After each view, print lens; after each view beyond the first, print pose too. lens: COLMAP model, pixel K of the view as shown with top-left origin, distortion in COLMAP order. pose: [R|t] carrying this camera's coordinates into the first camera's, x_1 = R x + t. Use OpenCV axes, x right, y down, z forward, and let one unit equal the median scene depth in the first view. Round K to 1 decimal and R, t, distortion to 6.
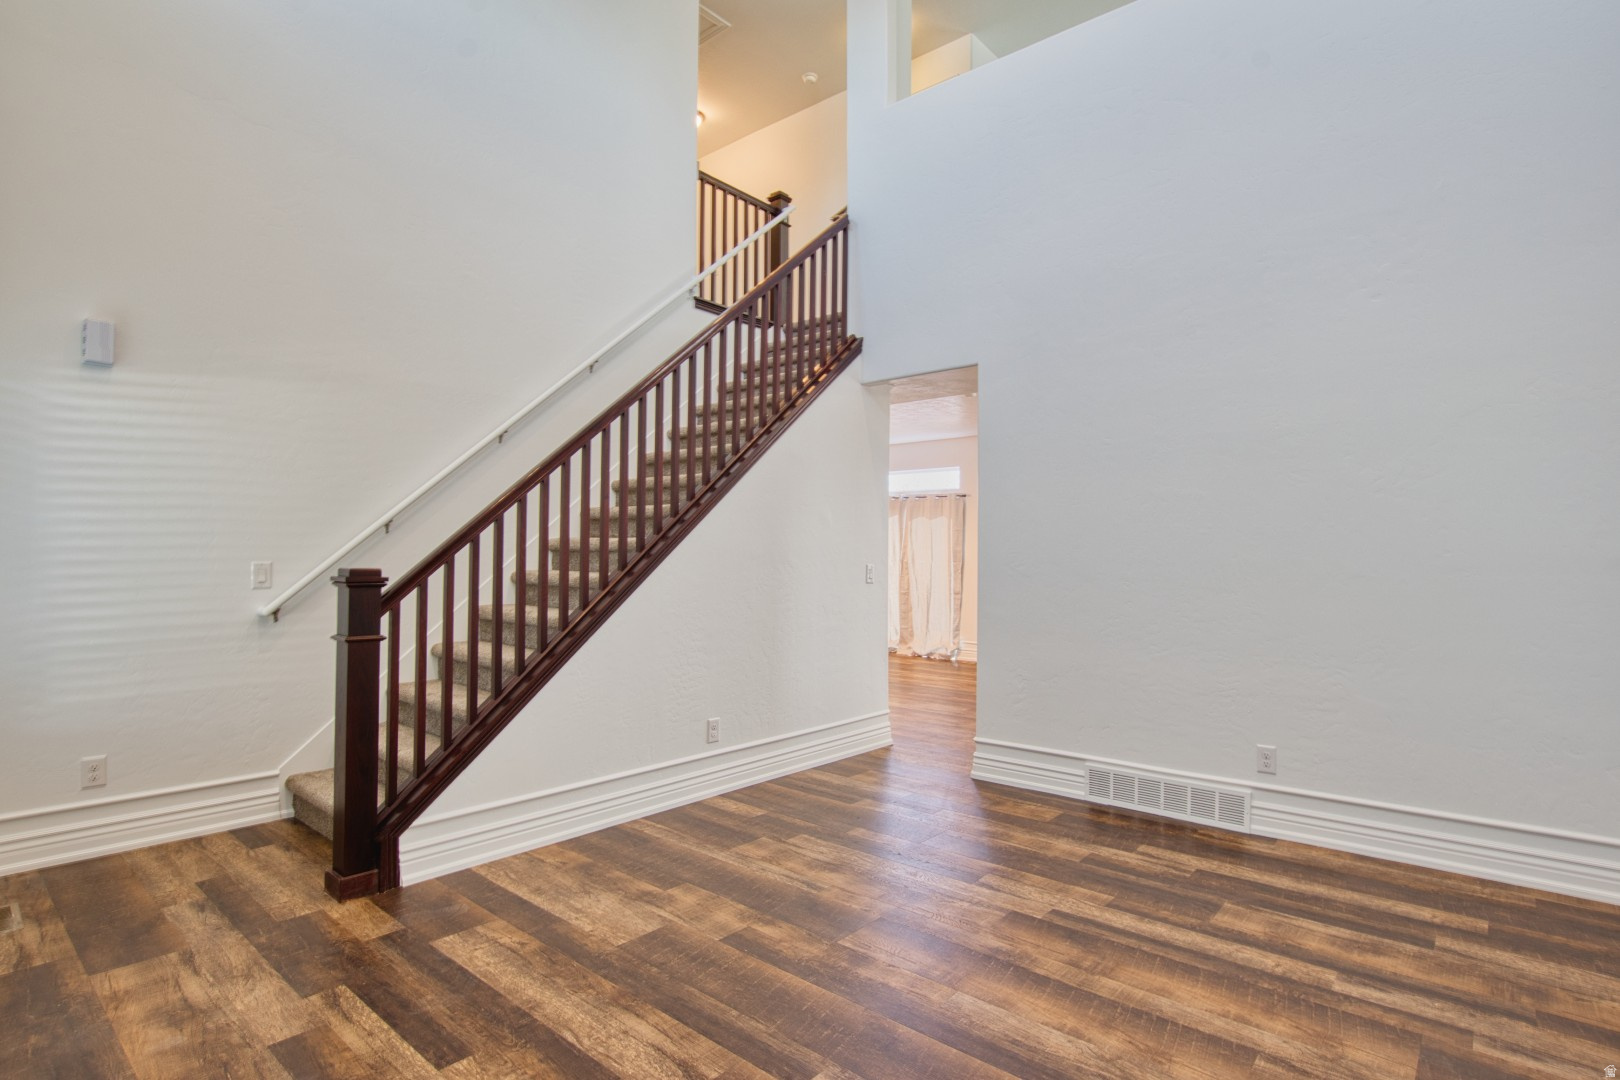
lens RADIAL K [[819.5, 0, 811.8], [0, 819.5, 539.6], [0, 0, 1]] dist [-0.023612, 0.000265]
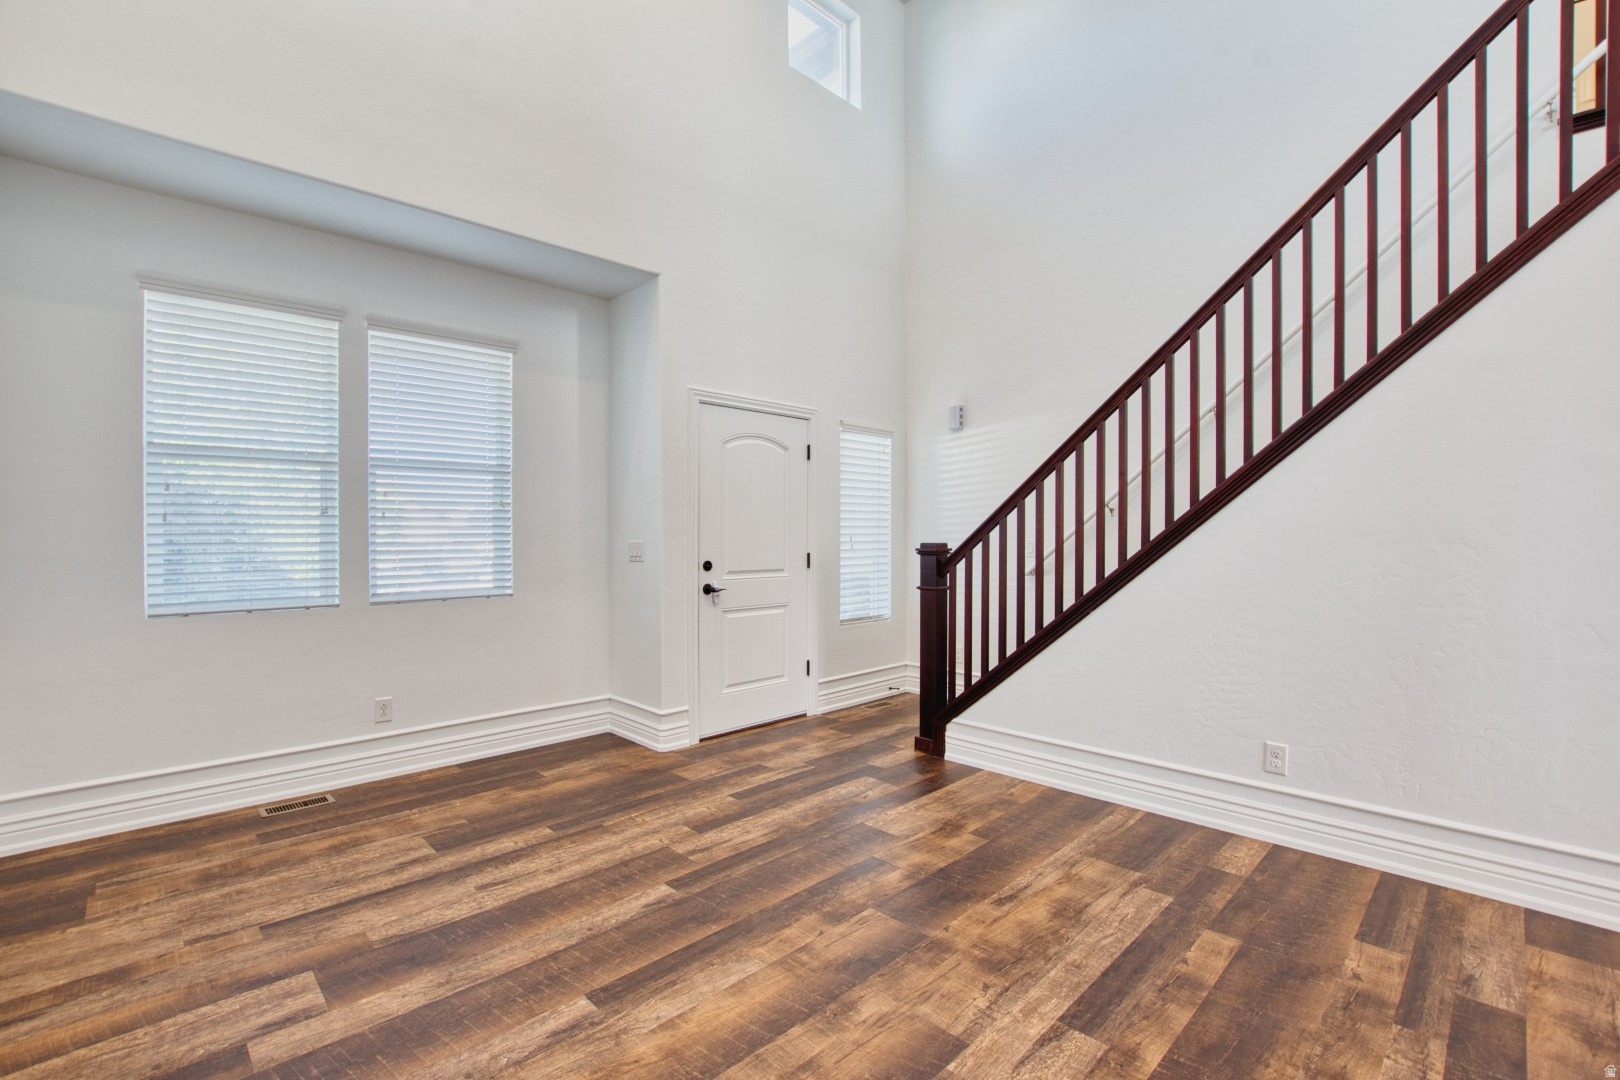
lens RADIAL K [[718.2, 0, 818.9], [0, 718.2, 542.9], [0, 0, 1]] dist [-0.032409, 0.005462]
pose [[-0.082004, 0.003118, -0.996627, 0.797242], [0.021073, 0.999777, 0.001394, 0.029176], [0.996409, -0.020887, -0.082052, 0.877363]]
